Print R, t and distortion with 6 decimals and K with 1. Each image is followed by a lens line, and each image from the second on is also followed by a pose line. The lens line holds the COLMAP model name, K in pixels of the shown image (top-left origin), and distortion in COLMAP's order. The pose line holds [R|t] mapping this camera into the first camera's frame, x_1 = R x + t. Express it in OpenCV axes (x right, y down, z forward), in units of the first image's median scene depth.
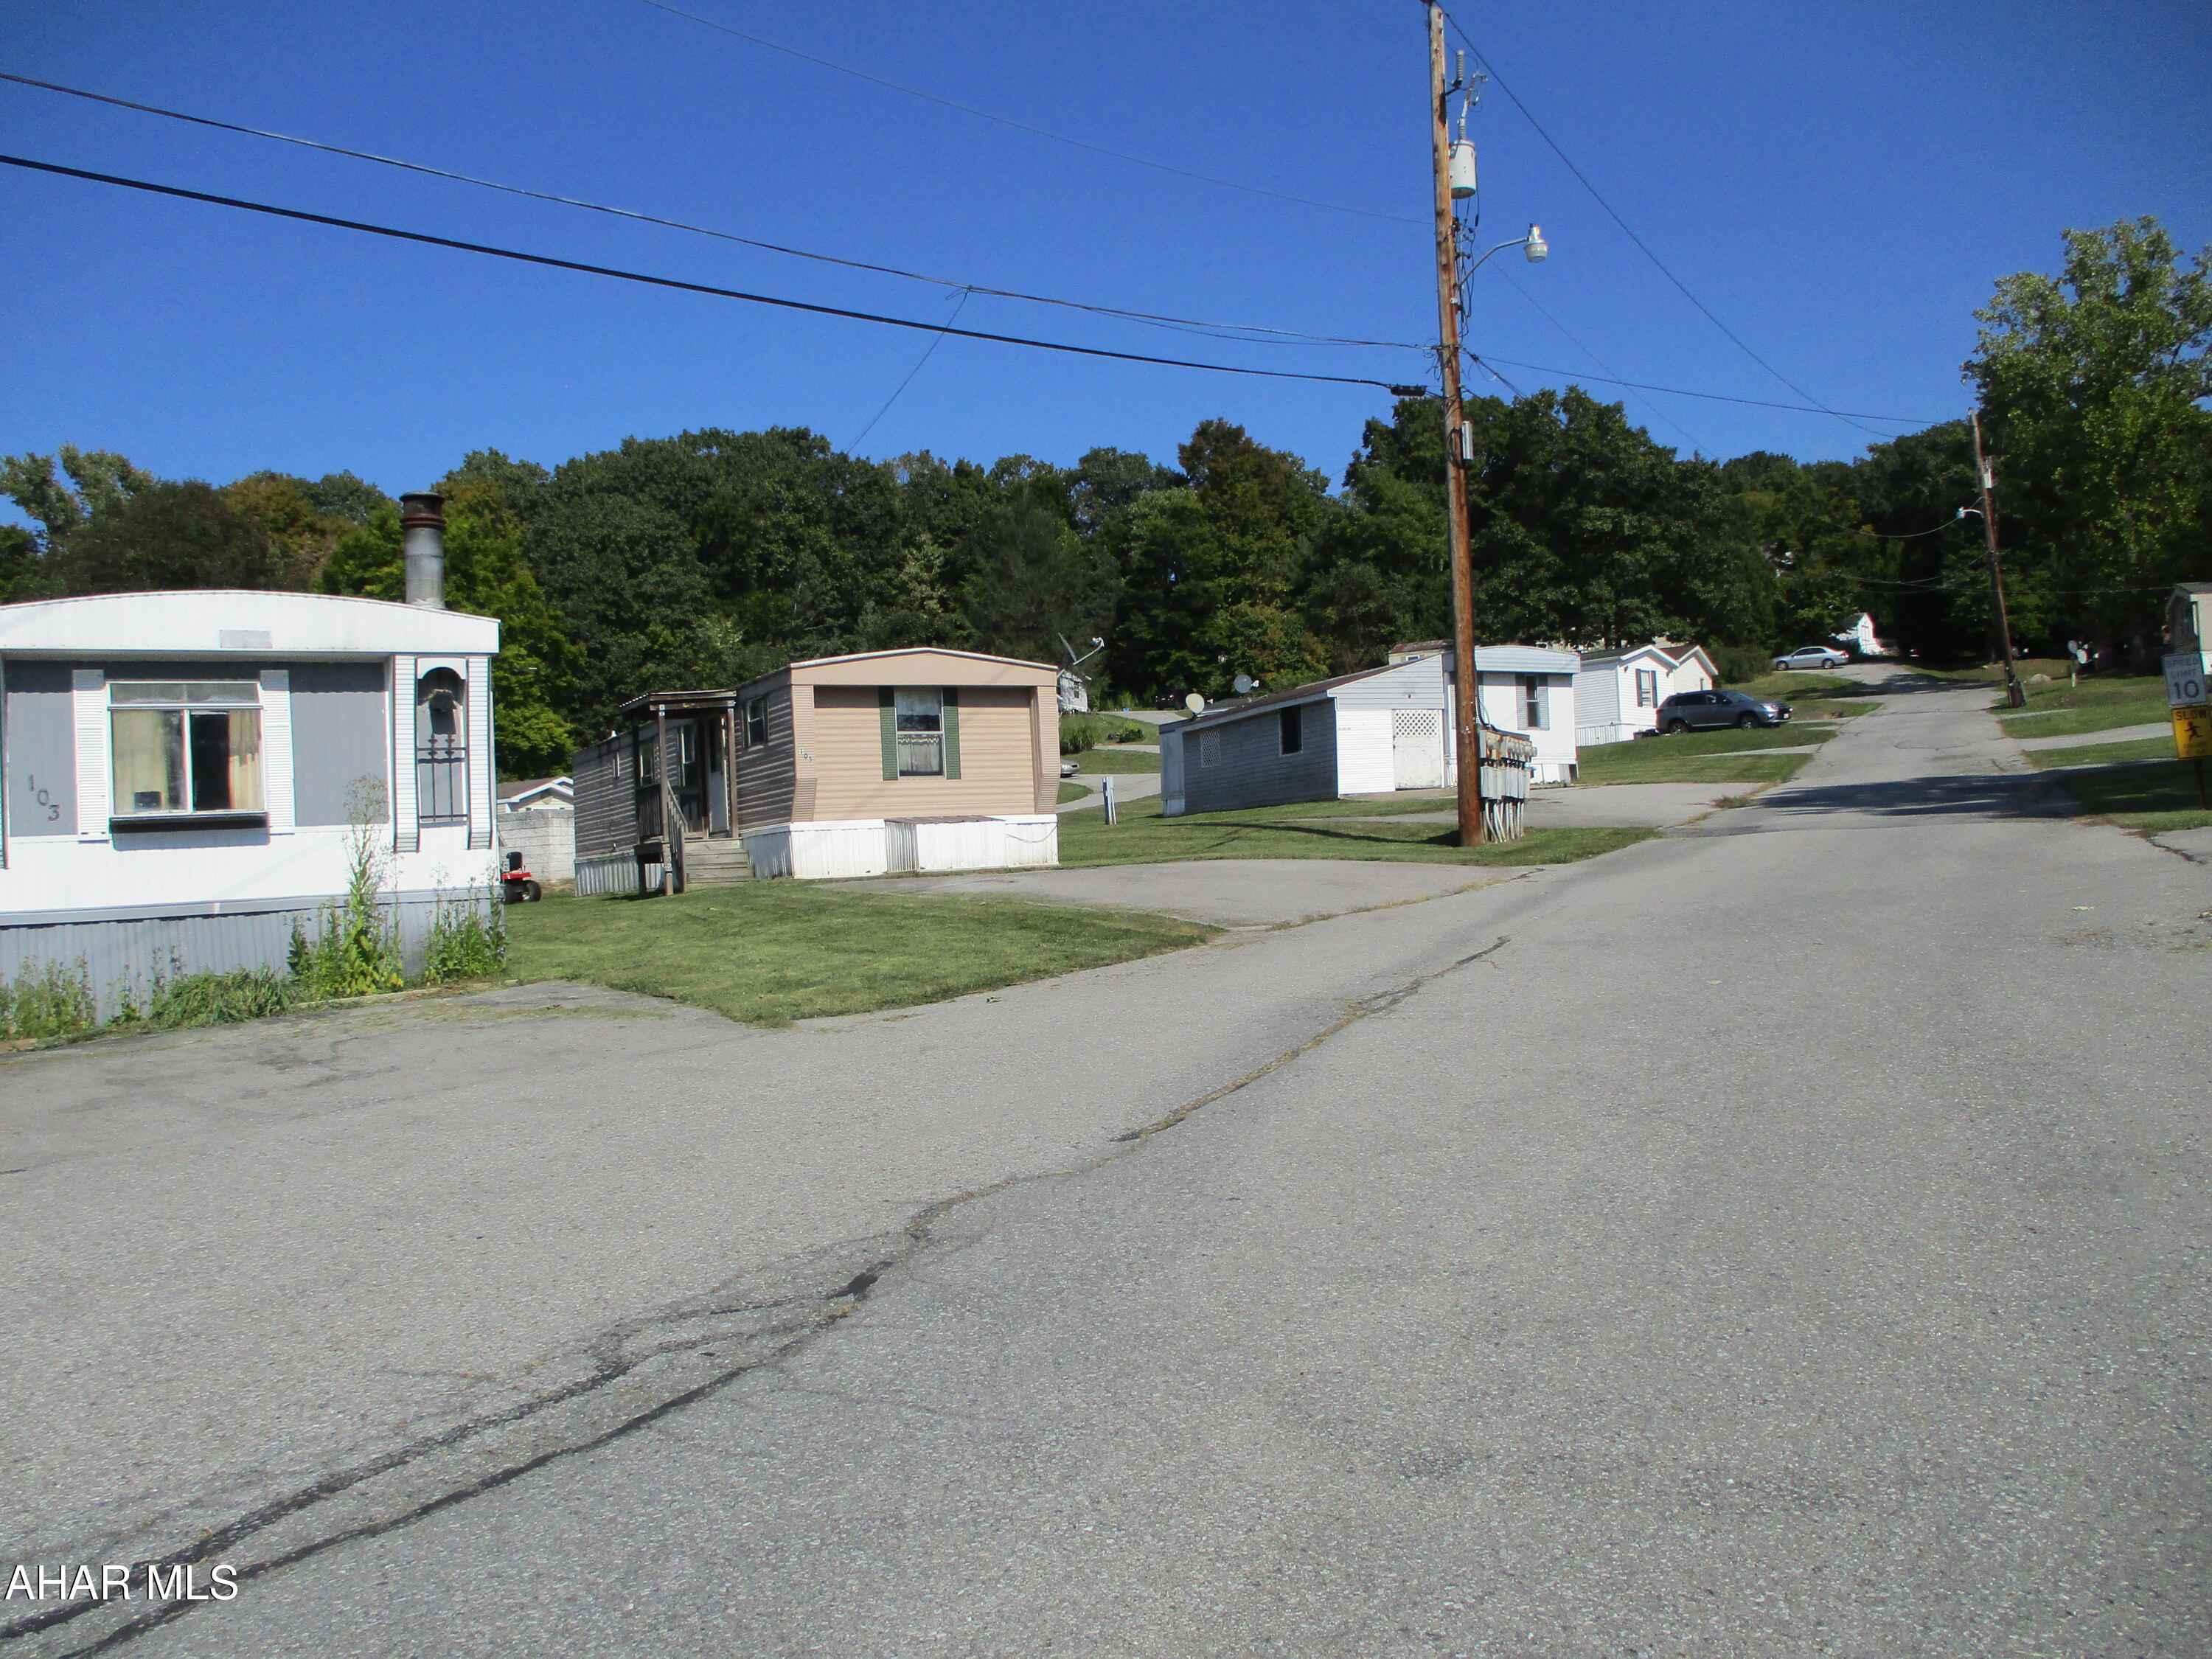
lens RADIAL K [[1750.6, 0, 1113.1], [0, 1750.6, 817.2], [0, 0, 1]] dist [-0.069752, 0.026446]
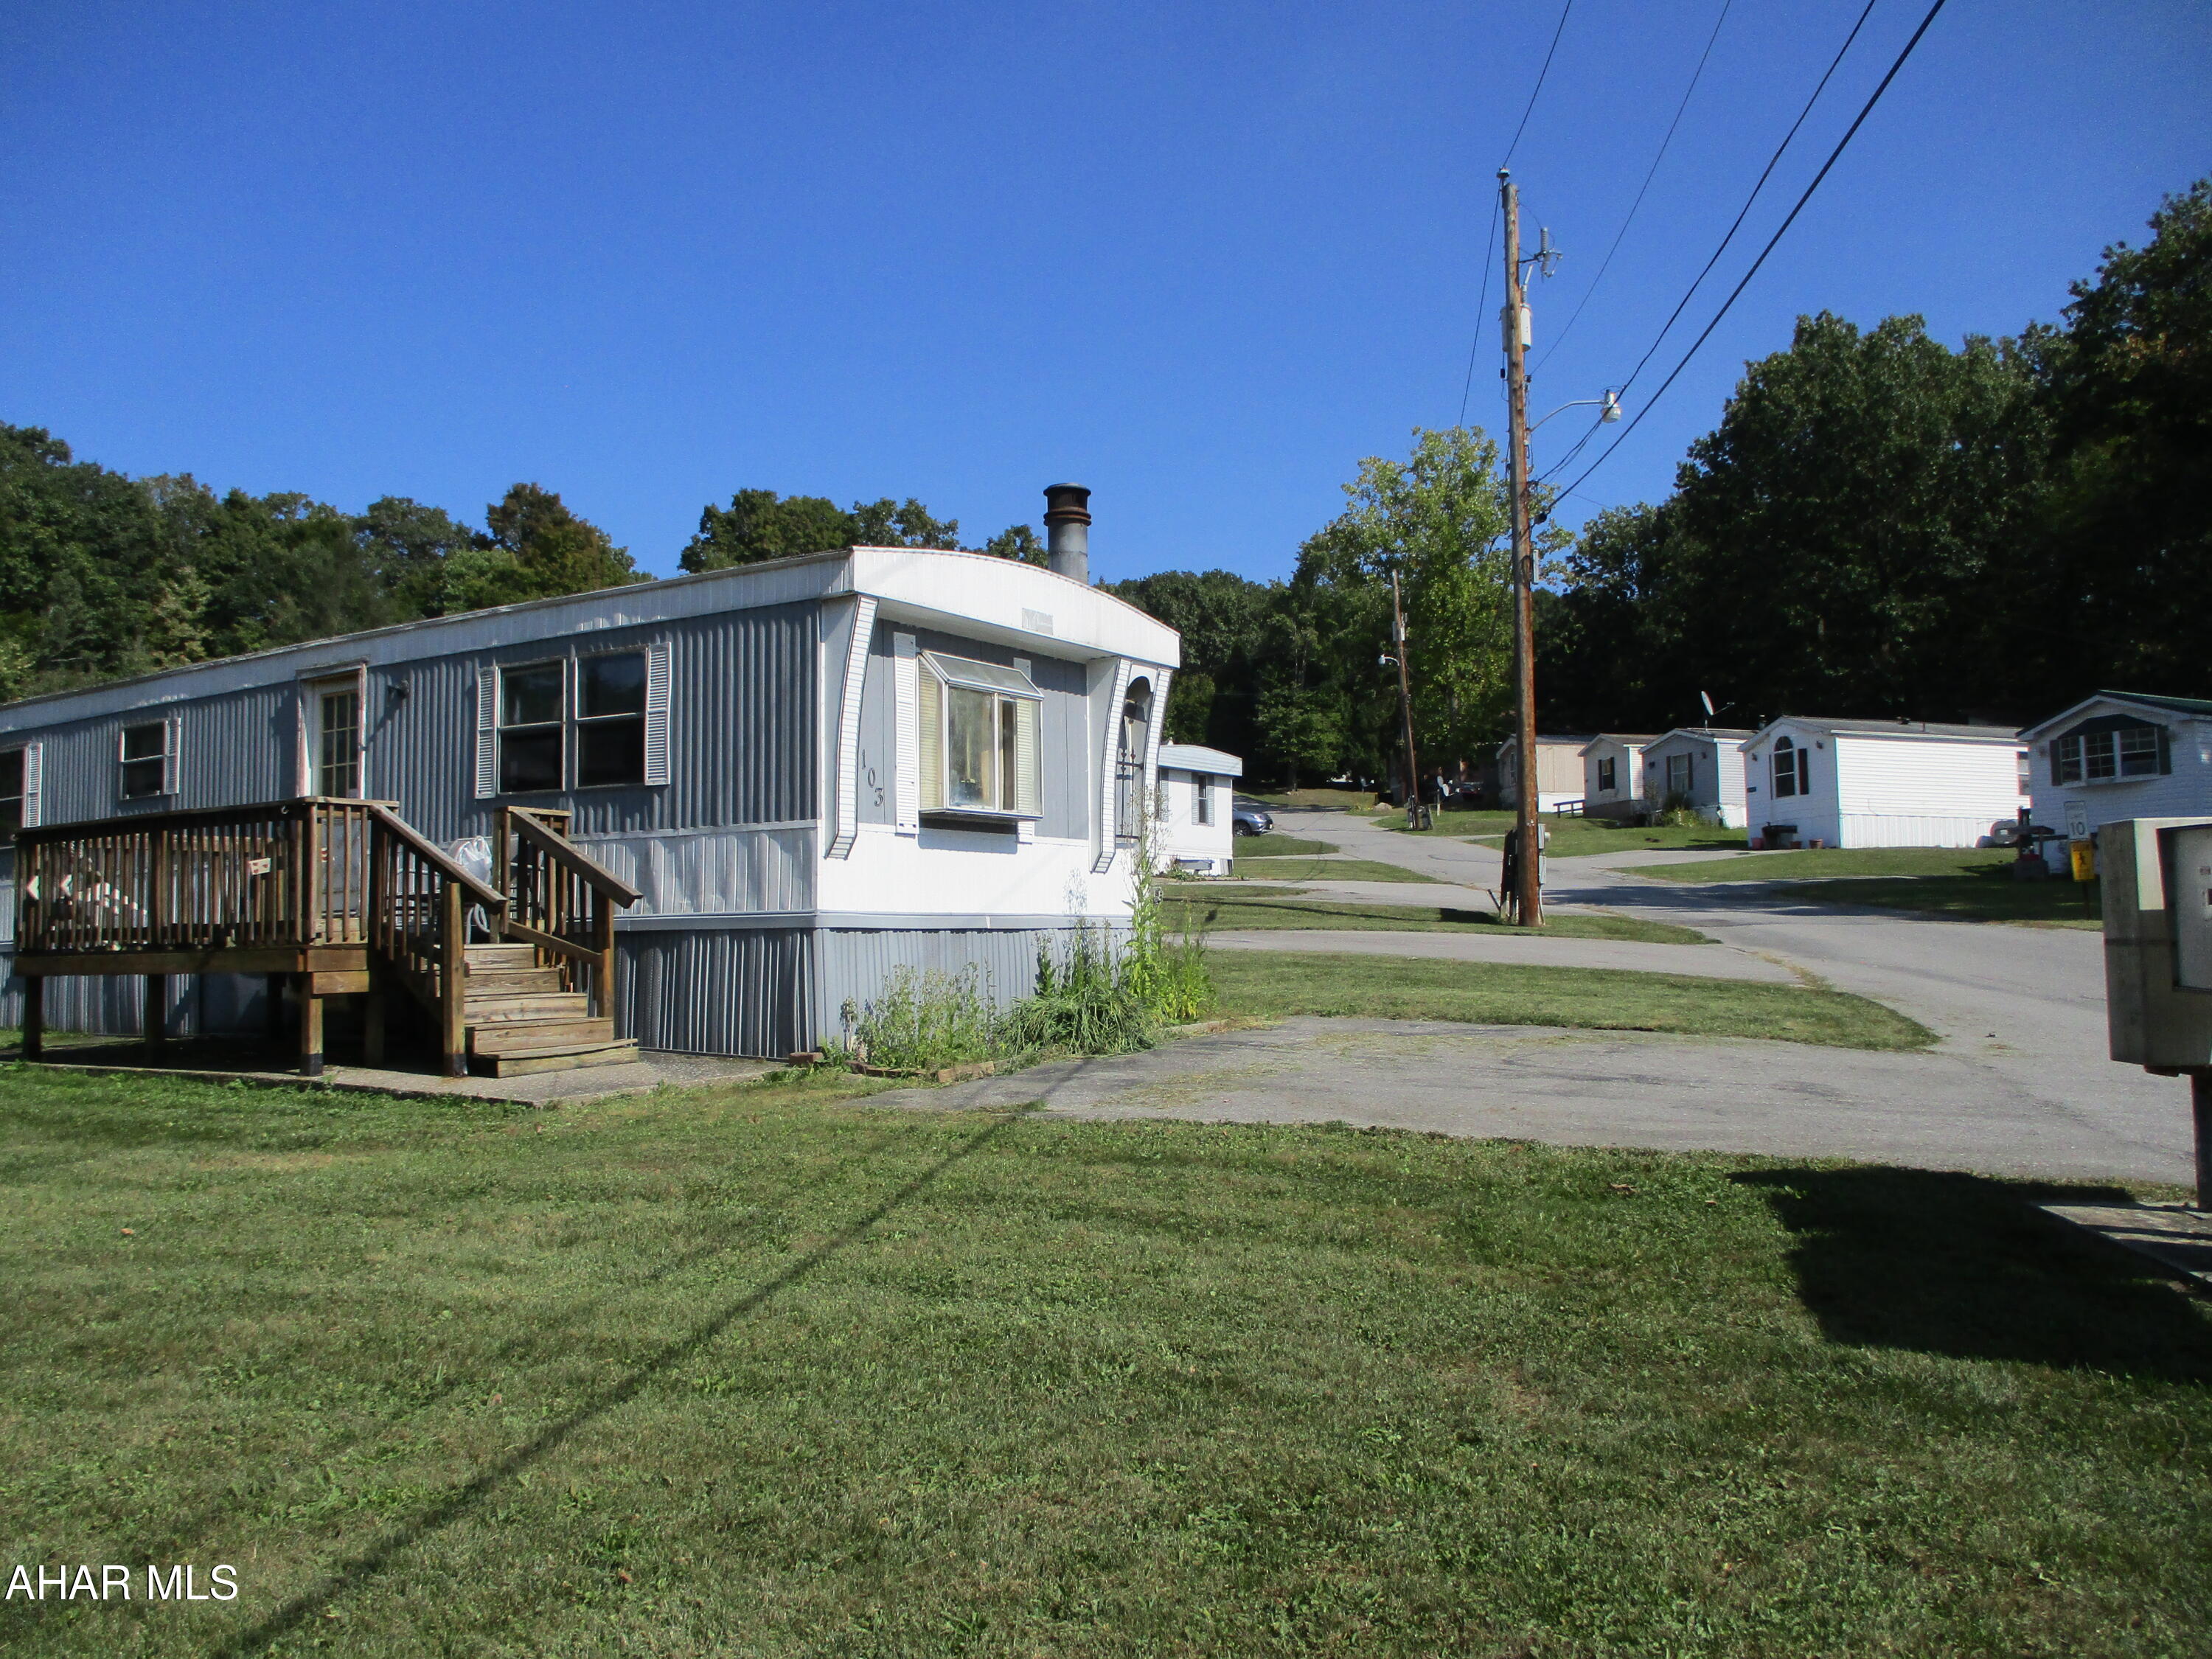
lens RADIAL K [[1750.6, 0, 1113.1], [0, 1750.6, 817.2], [0, 0, 1]] dist [-0.069752, 0.026446]
pose [[0.894829, 0.060079, 0.442348, -0.152940], [-0.035784, 0.997367, -0.063073, 0.007780], [-0.444973, 0.040611, 0.894623, 0.030552]]
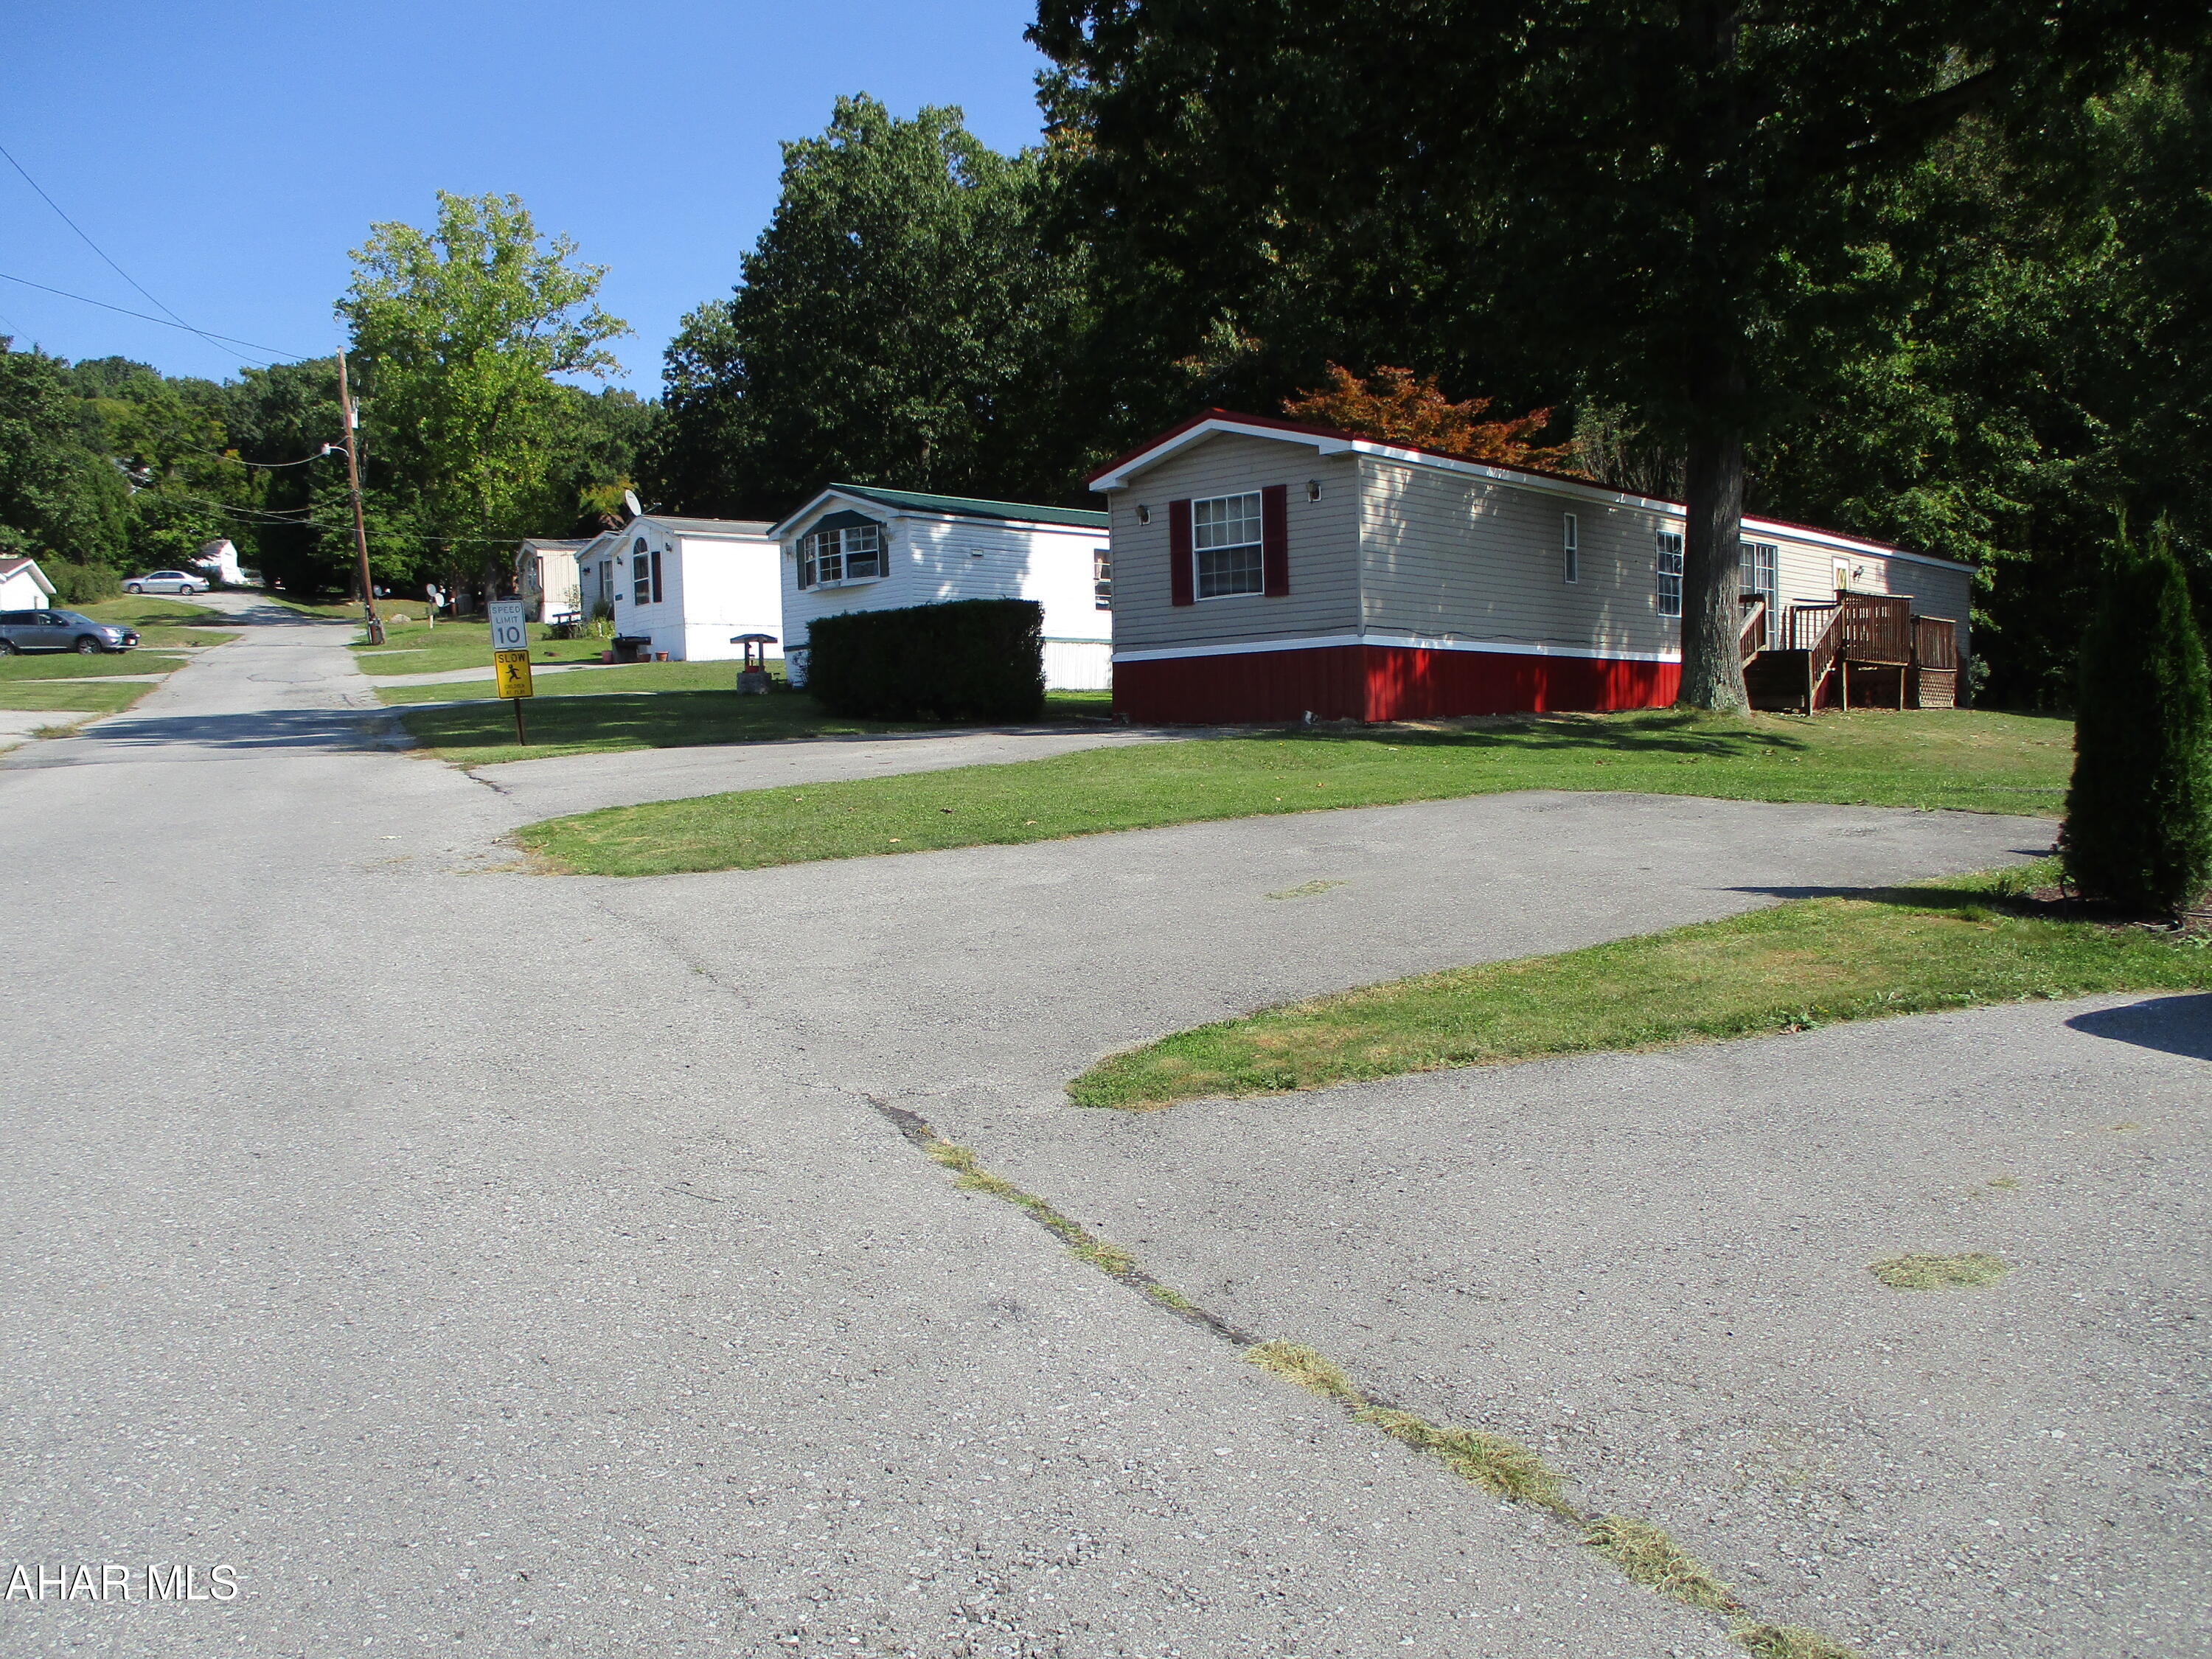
lens RADIAL K [[1750.6, 0, 1113.1], [0, 1750.6, 817.2], [0, 0, 1]] dist [-0.069752, 0.026446]
pose [[0.649676, -0.019950, 0.759950, 0.021144], [-0.008145, 0.999416, 0.033200, 0.000935], [-0.760168, -0.027759, 0.649134, -0.007379]]
